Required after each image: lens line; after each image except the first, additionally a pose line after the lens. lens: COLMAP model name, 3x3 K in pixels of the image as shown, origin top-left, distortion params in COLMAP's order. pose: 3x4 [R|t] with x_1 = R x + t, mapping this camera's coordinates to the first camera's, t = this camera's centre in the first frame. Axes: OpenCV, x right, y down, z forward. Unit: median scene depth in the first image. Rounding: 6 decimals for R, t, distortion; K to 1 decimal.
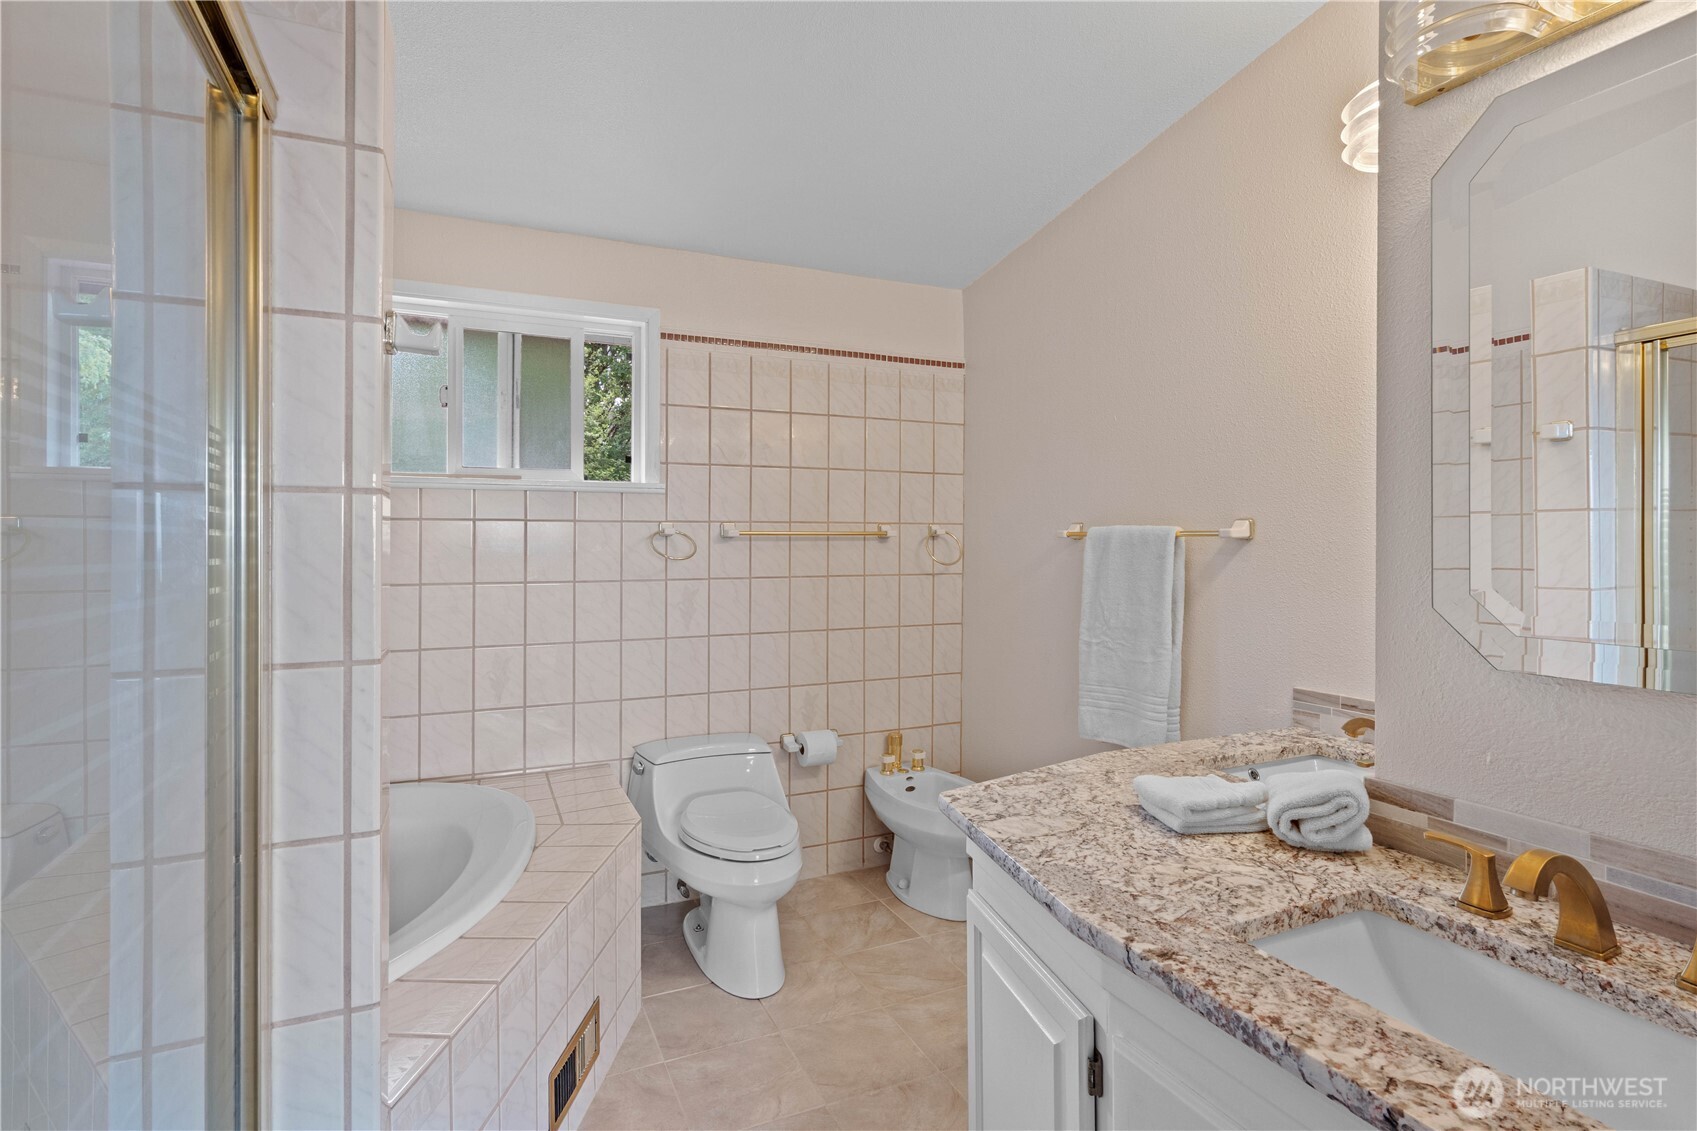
lens RADIAL K [[823.5, 0, 850.8], [0, 823.5, 537.3], [0, 0, 1]] dist [0.001225, 0.000219]
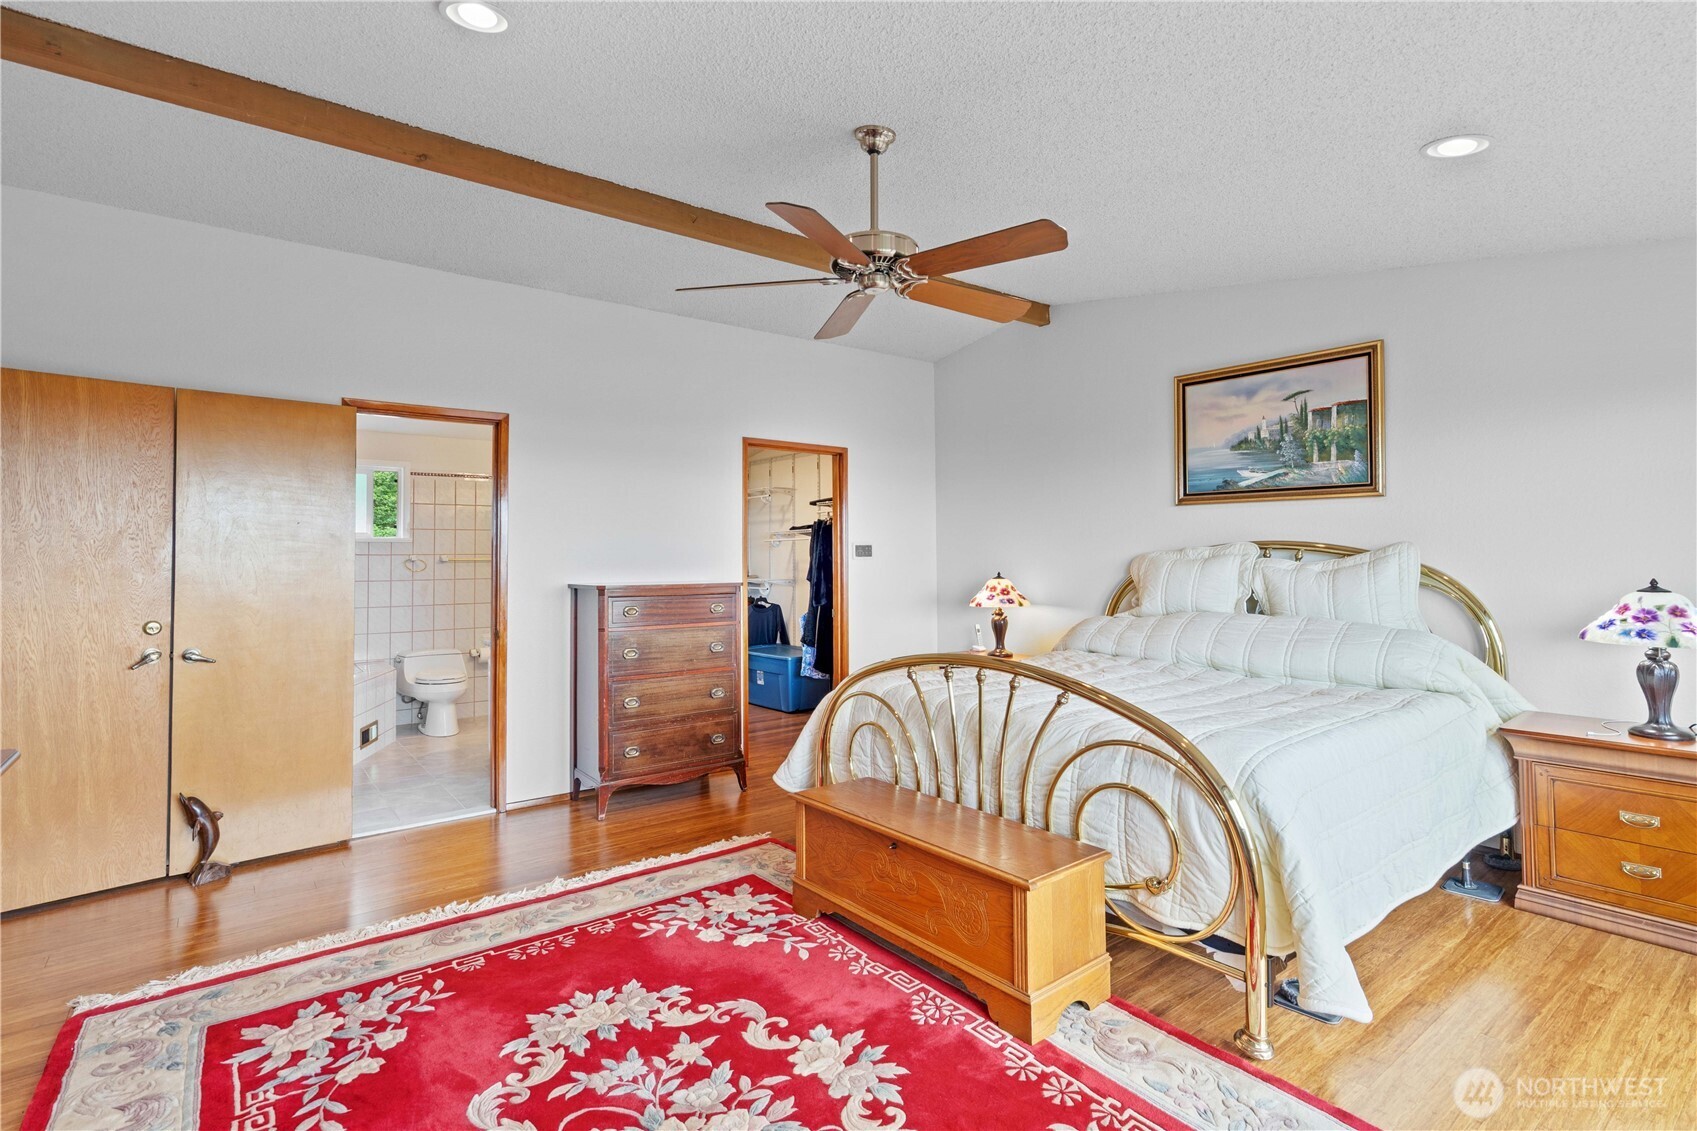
lens RADIAL K [[823.5, 0, 850.8], [0, 823.5, 537.3], [0, 0, 1]] dist [0.001225, 0.000219]
pose [[0.977196, -0.005693, 0.212261, 0.475802], [0.011608, 0.999578, -0.026630, 0.007065], [-0.212020, 0.028487, 0.976850, -1.481838]]
